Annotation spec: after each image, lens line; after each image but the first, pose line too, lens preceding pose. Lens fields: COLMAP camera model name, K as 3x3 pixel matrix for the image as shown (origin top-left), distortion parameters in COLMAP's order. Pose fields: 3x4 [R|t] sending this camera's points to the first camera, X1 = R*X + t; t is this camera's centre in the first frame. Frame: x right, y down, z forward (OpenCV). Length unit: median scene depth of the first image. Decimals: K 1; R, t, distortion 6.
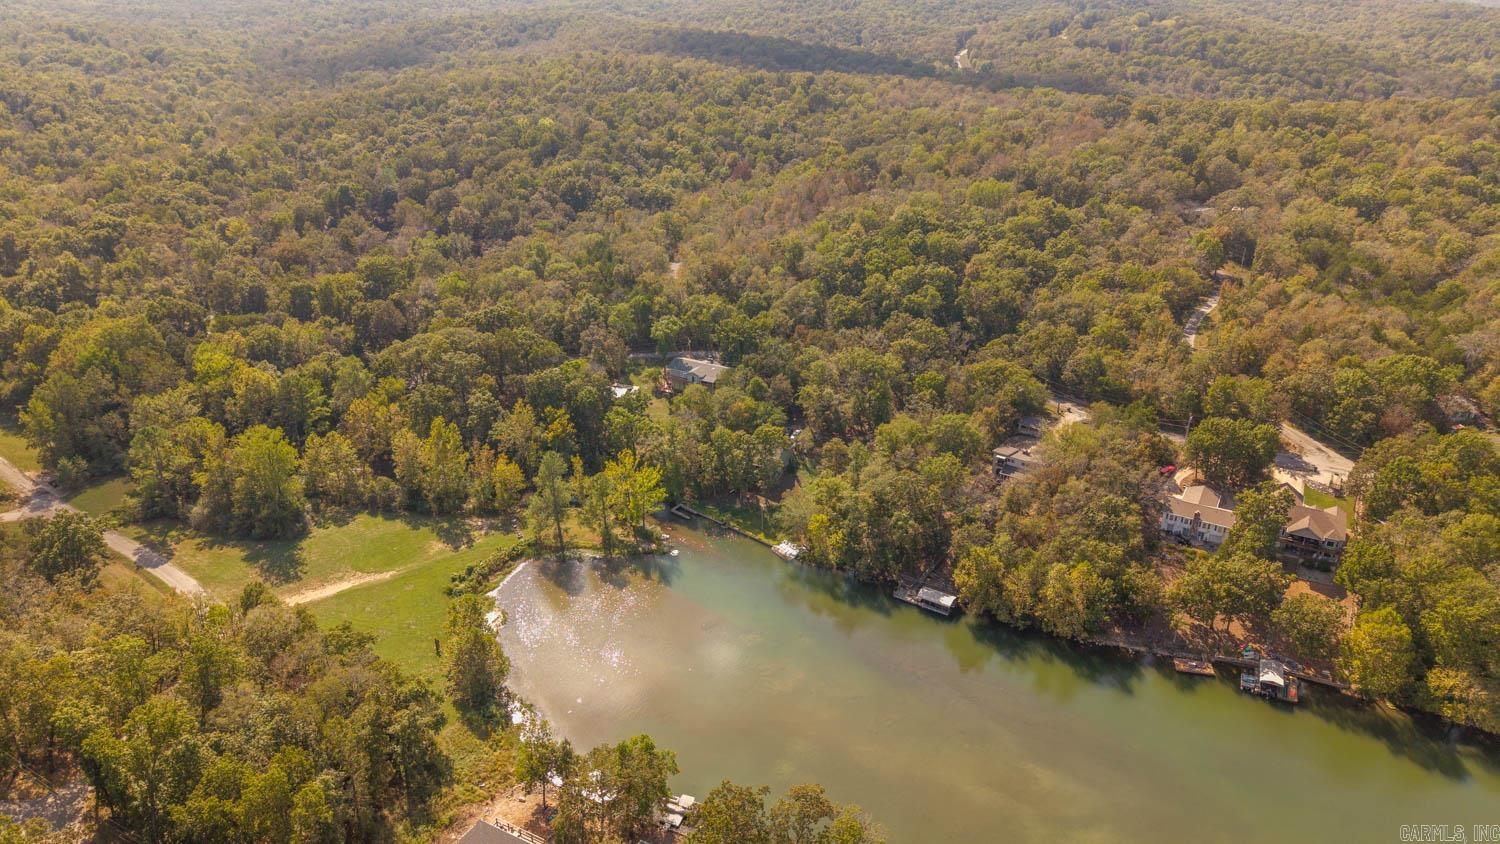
lens RADIAL K [[998.2, 0, 747.1], [0, 998.2, 428.1], [0, 0, 1]] dist [0.026587, -0.026948]
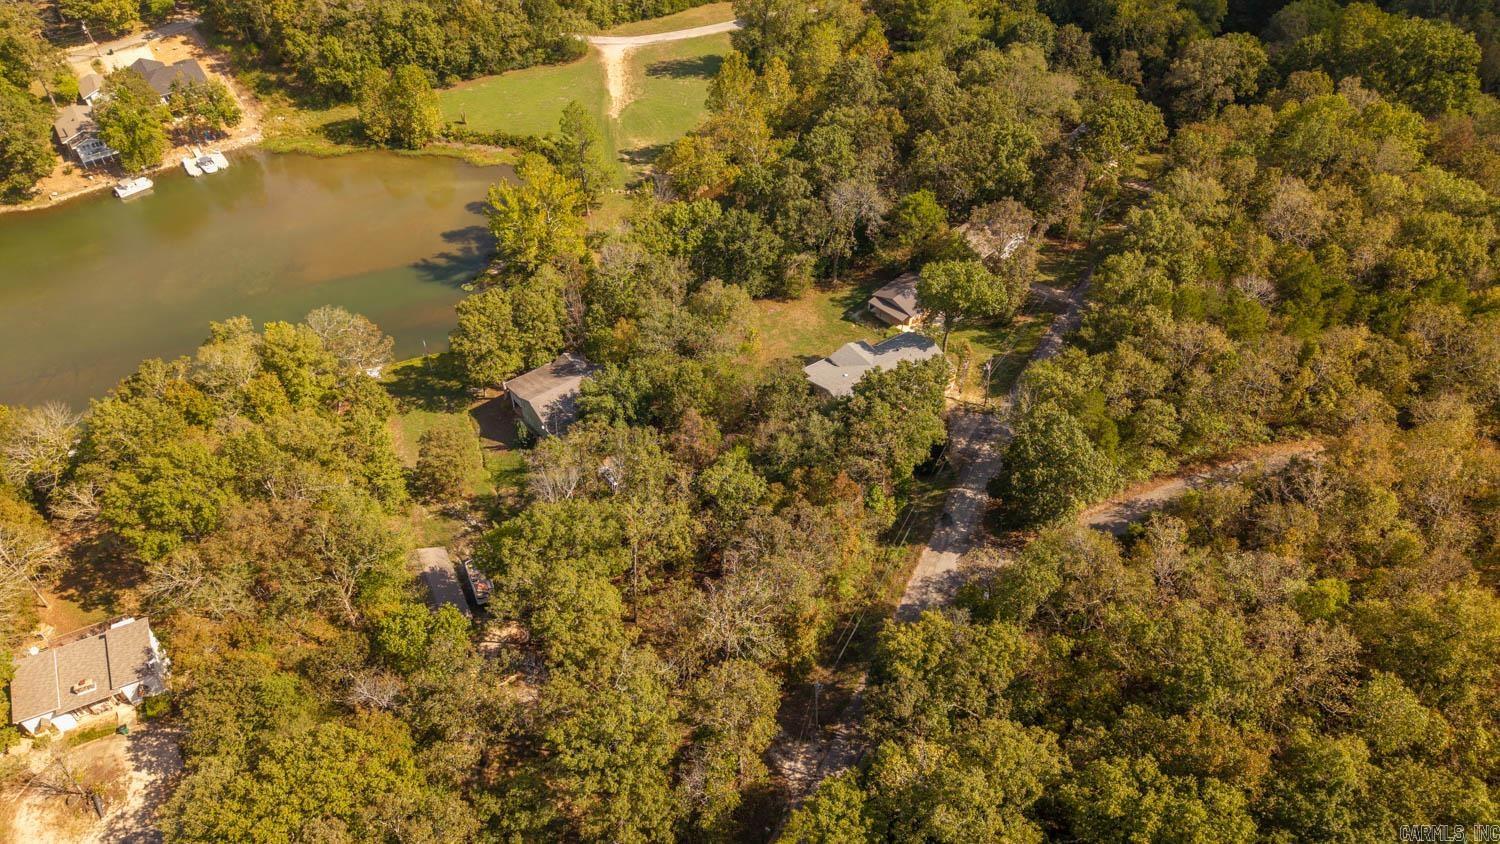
lens RADIAL K [[998.2, 0, 747.1], [0, 998.2, 428.1], [0, 0, 1]] dist [0.026587, -0.026948]
pose [[-0.469172, 0.620272, -0.628602, 0.373932], [-0.381871, 0.499321, 0.777723, -0.496534], [0.796274, 0.604931, 0.002596, 1.255937]]
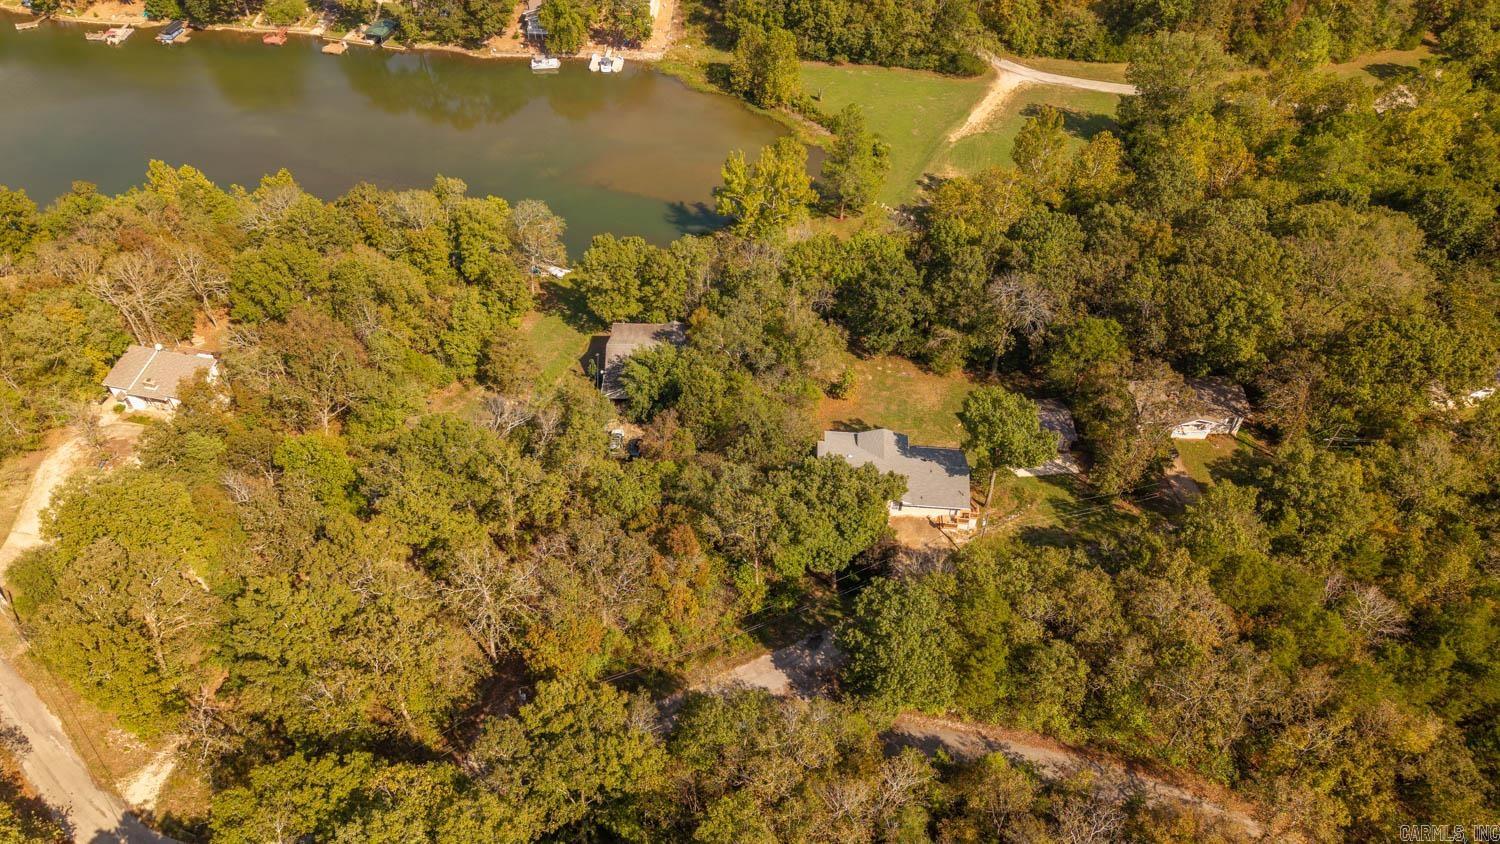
lens RADIAL K [[1002.7, 0, 750.0], [0, 1002.7, 422.0], [0, 0, 1]] dist [0.044588, -0.070821]
pose [[-0.915827, 0.275544, -0.292123, 0.159805], [-0.181306, 0.365366, 0.913037, -0.566948], [0.358313, 0.889148, -0.284654, 1.402113]]
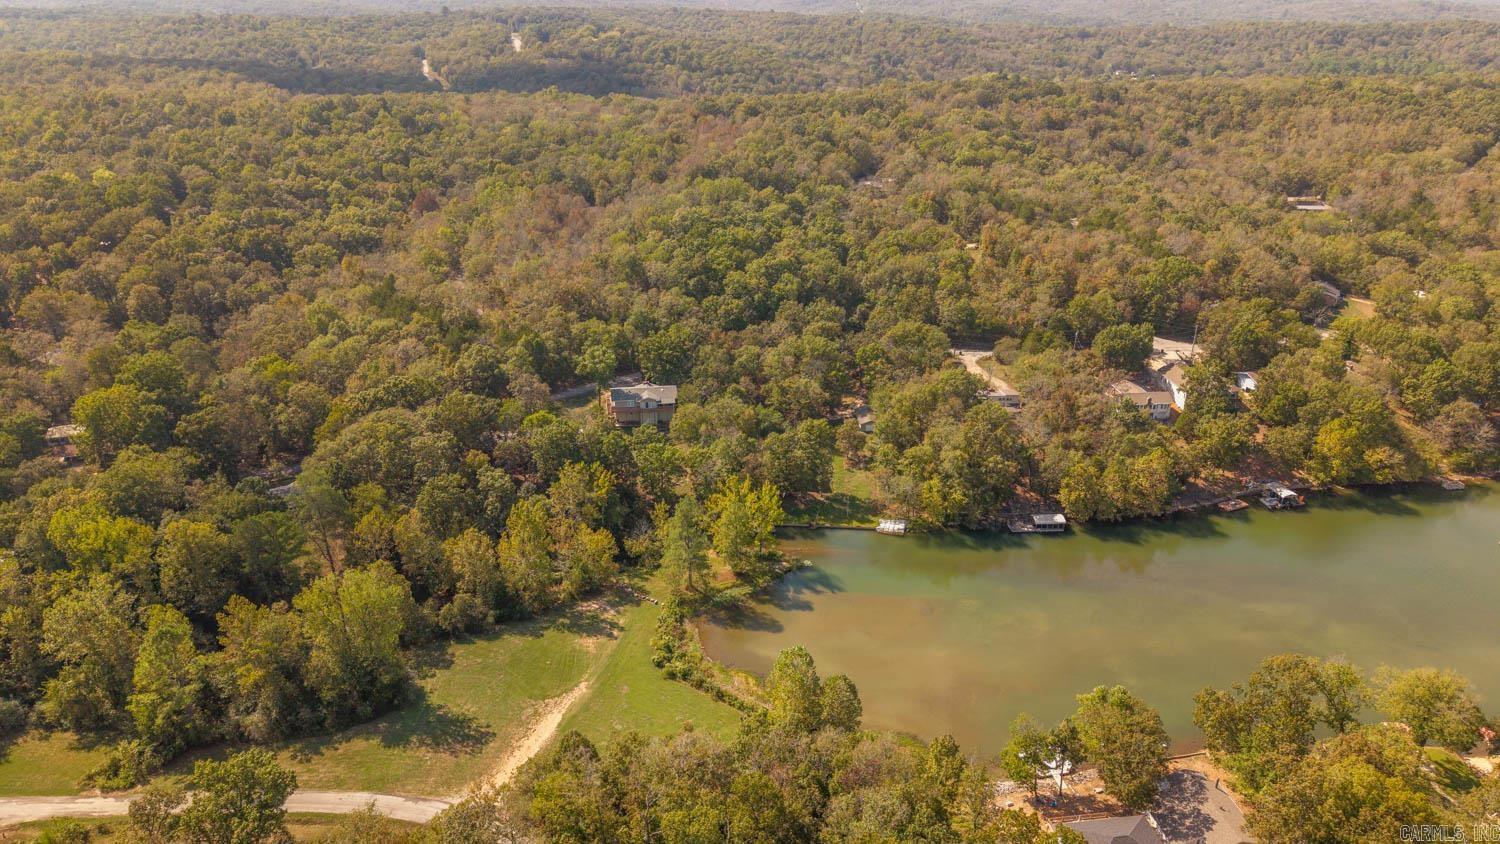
lens RADIAL K [[998.2, 0, 747.1], [0, 998.2, 428.1], [0, 0, 1]] dist [0.026587, -0.026948]
pose [[0.809020, -0.239371, 0.536831, -0.627675], [0.247794, 0.967088, 0.057787, -0.075908], [-0.532996, 0.086273, 0.841708, 0.201730]]
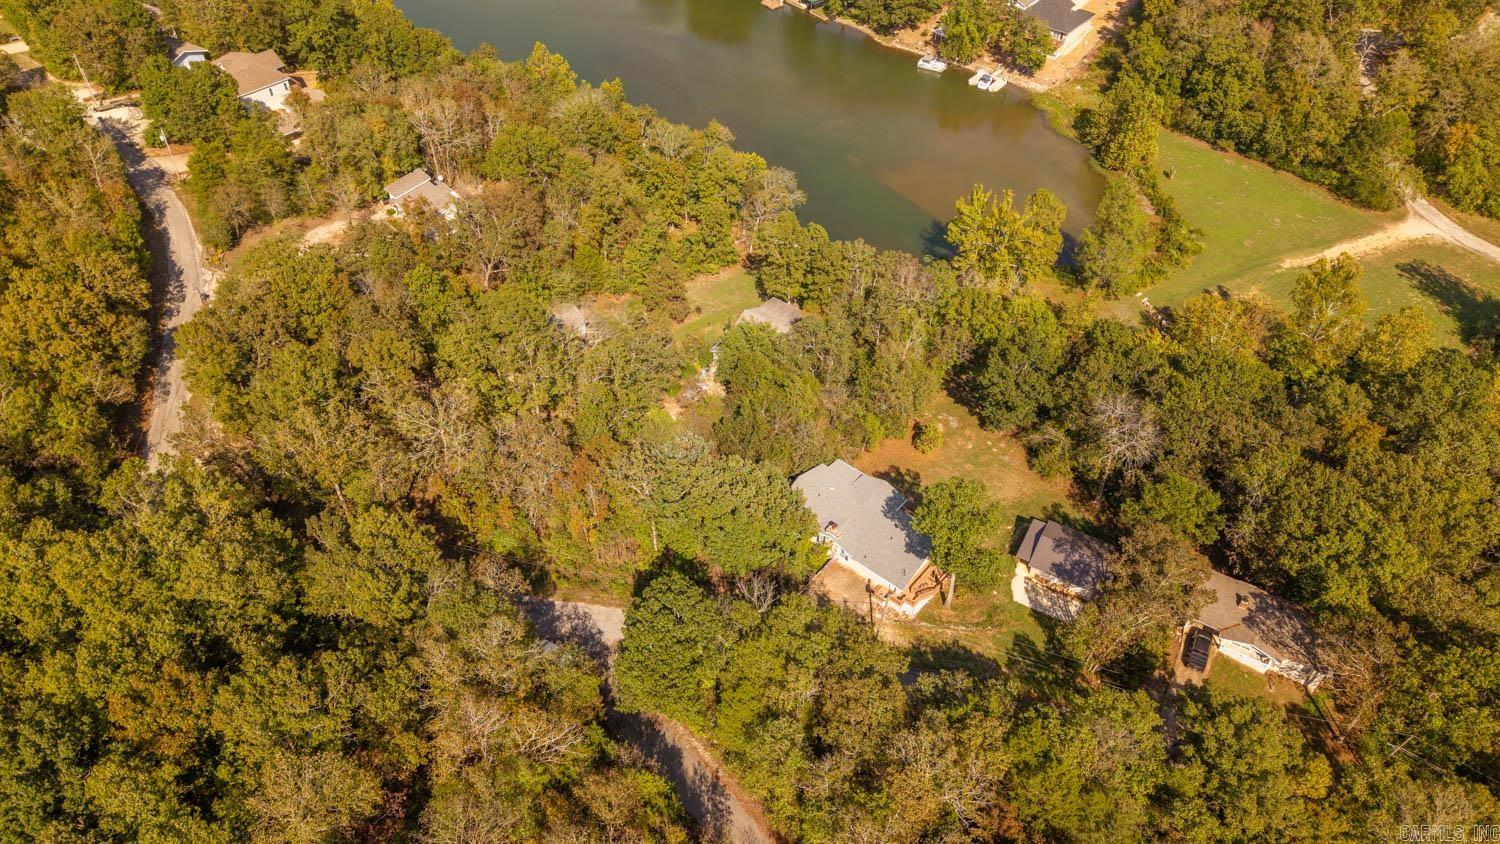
lens RADIAL K [[1006.5, 0, 750.0], [0, 1006.5, 422.0], [0, 0, 1]] dist [0.010018, 0.001027]
pose [[-0.977948, -0.154324, 0.140718, -0.068467], [0.078337, 0.353533, 0.932136, -0.581152], [-0.193599, 0.922604, -0.333648, 1.435685]]
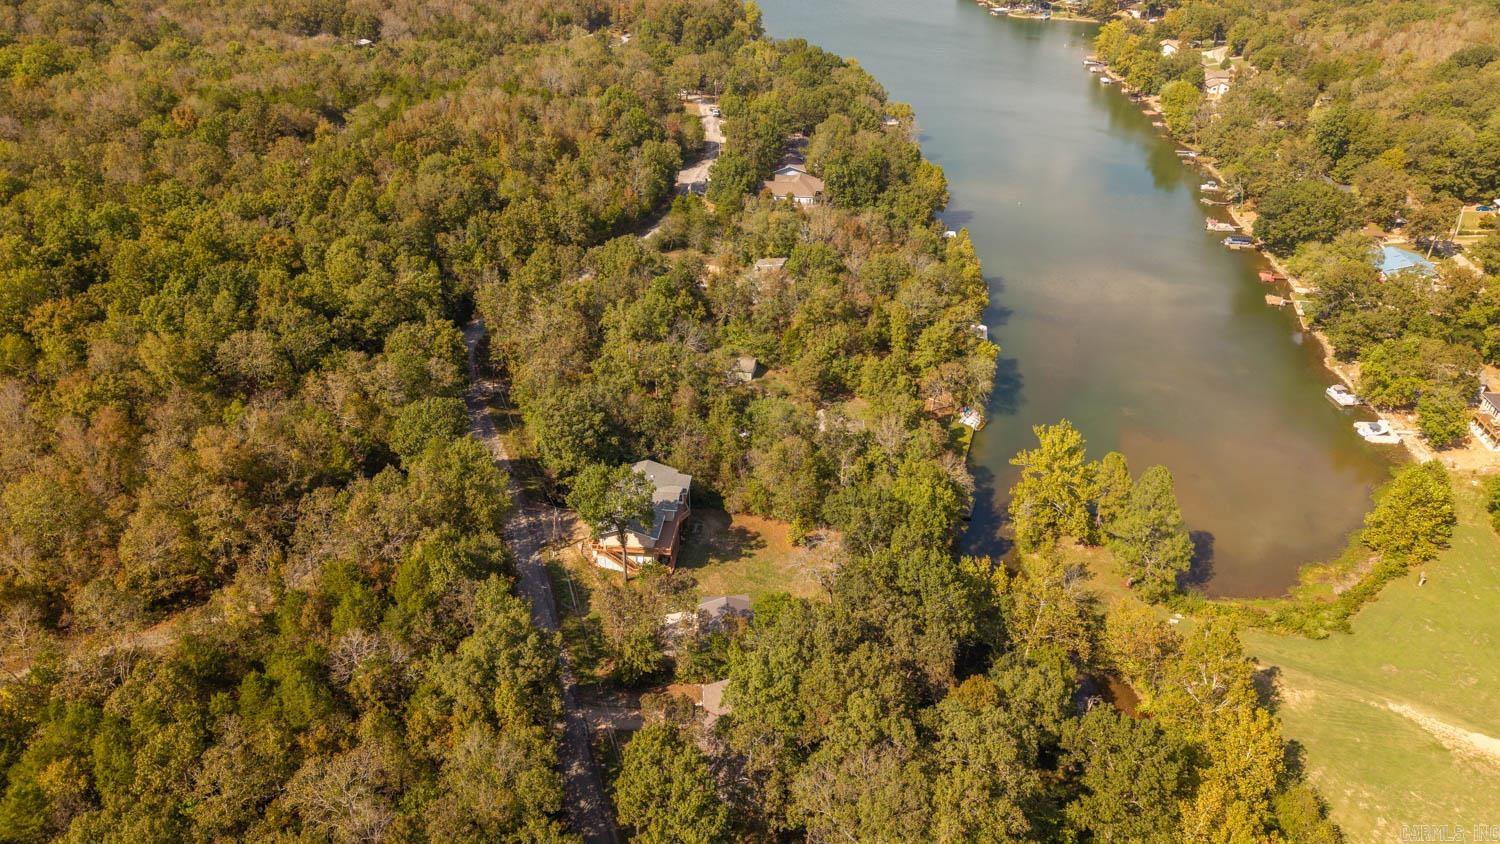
lens RADIAL K [[1052.6, 0, 750.0], [0, 1052.6, 422.0], [0, 0, 1]] dist [0.003970, 0.000983]
pose [[-0.385318, -0.483873, 0.785746, -0.613879], [0.380014, 0.692736, 0.612949, -0.516332], [-0.840904, 0.534774, -0.083045, 1.267835]]
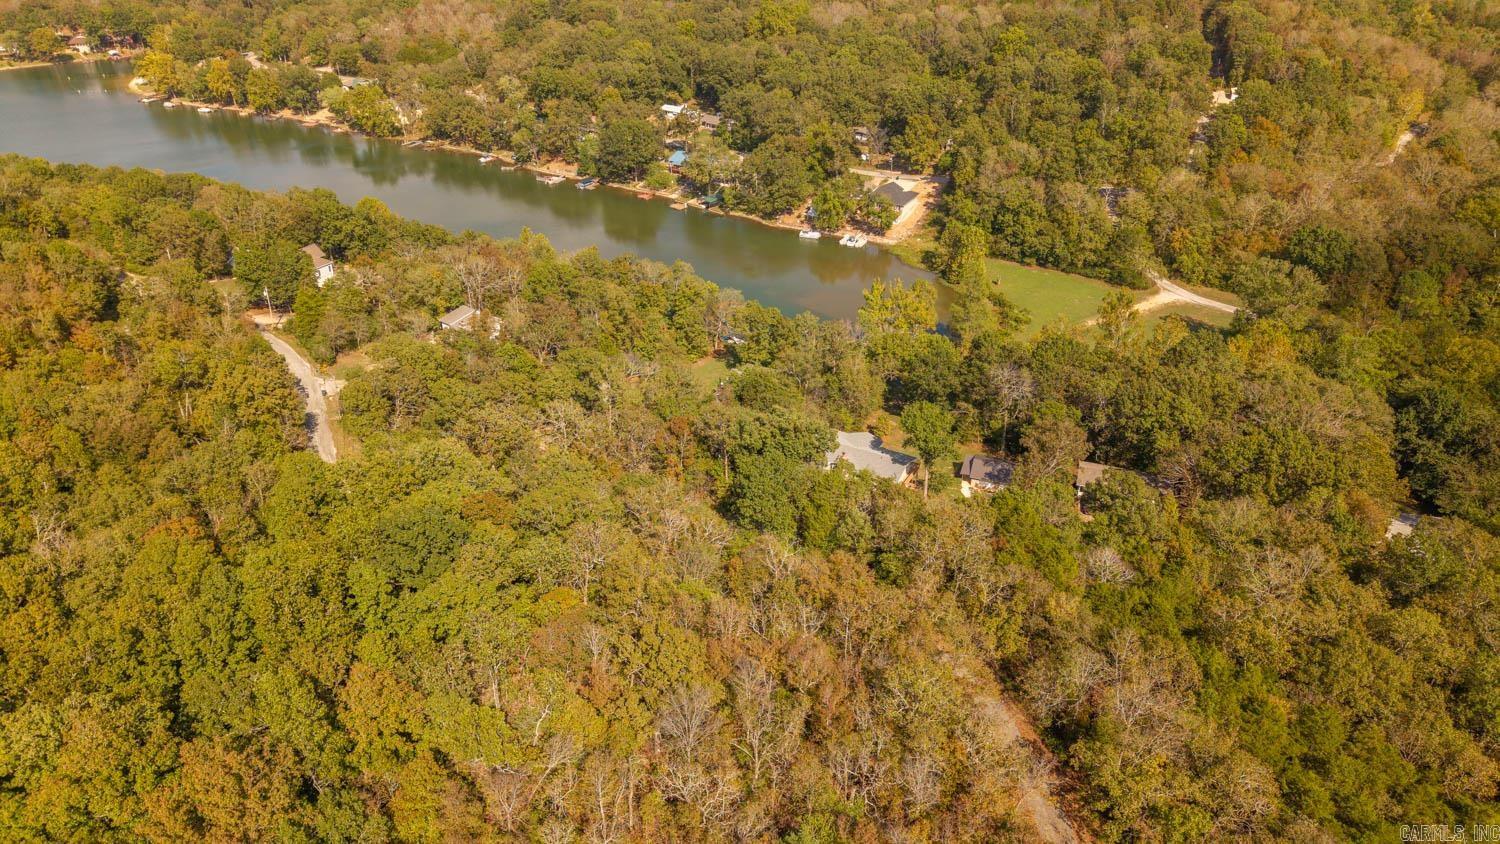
lens RADIAL K [[990.7, 0, 753.0], [0, 990.7, 427.7], [0, 0, 1]] dist [0.065230, -0.101575]
pose [[-0.999837, -0.015061, 0.009992, 0.012034], [-0.000227, 0.563282, 0.826265, -0.707610], [-0.018073, 0.826127, -0.563194, 1.704098]]
